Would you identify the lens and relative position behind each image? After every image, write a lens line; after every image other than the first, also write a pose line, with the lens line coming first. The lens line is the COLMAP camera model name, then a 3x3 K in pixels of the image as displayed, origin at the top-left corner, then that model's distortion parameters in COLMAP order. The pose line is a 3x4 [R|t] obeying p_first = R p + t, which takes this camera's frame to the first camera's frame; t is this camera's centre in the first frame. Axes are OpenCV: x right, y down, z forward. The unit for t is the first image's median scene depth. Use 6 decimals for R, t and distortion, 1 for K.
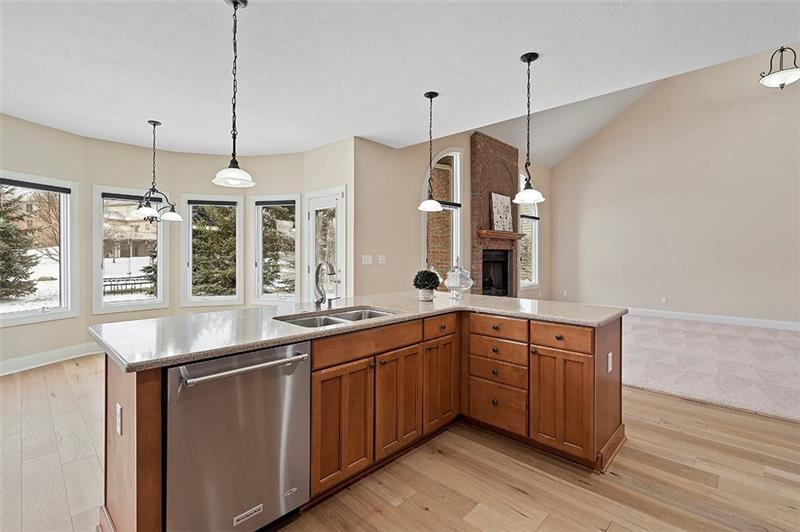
lens RADIAL K [[368.6, 0, 407.6], [0, 368.6, 253.2], [0, 0, 1]] dist [-0.001019, -0.000018]
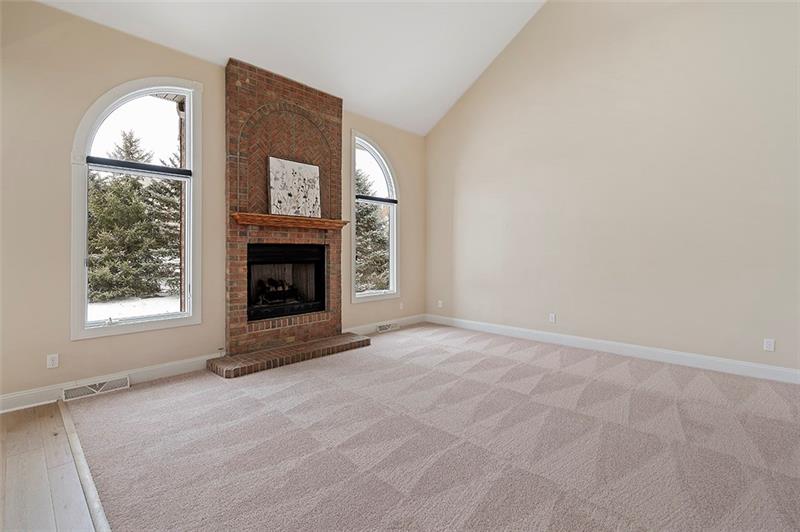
lens RADIAL K [[368.6, 0, 407.6], [0, 368.6, 253.2], [0, 0, 1]] dist [-0.001019, -0.000018]
pose [[0.999974, -0.007167, -0.000922, 0.471337], [0.007169, 0.999972, 0.001953, 0.007363], [0.000908, -0.001960, 0.999998, 0.344861]]
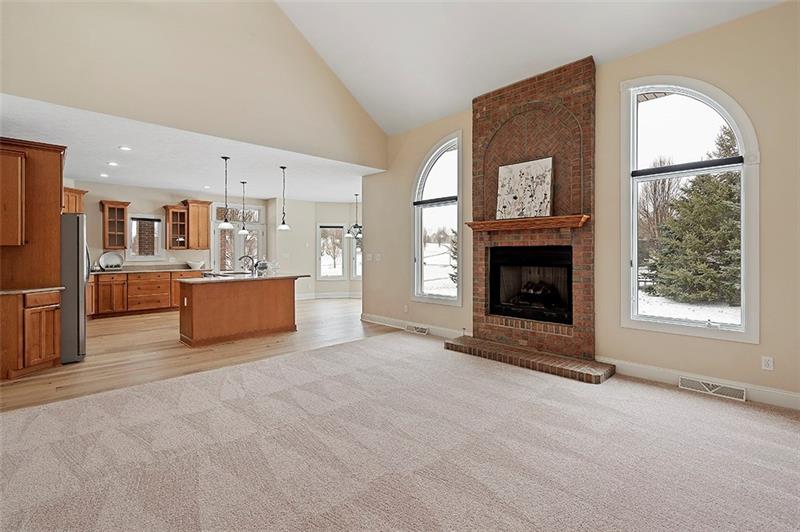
lens RADIAL K [[368.6, 0, 407.6], [0, 368.6, 253.2], [0, 0, 1]] dist [-0.001019, -0.000018]
pose [[-0.033149, -0.006387, -0.999430, 0.941639], [-0.002067, 0.999978, -0.006322, 0.007471], [0.999448, 0.001857, -0.033161, 0.842714]]
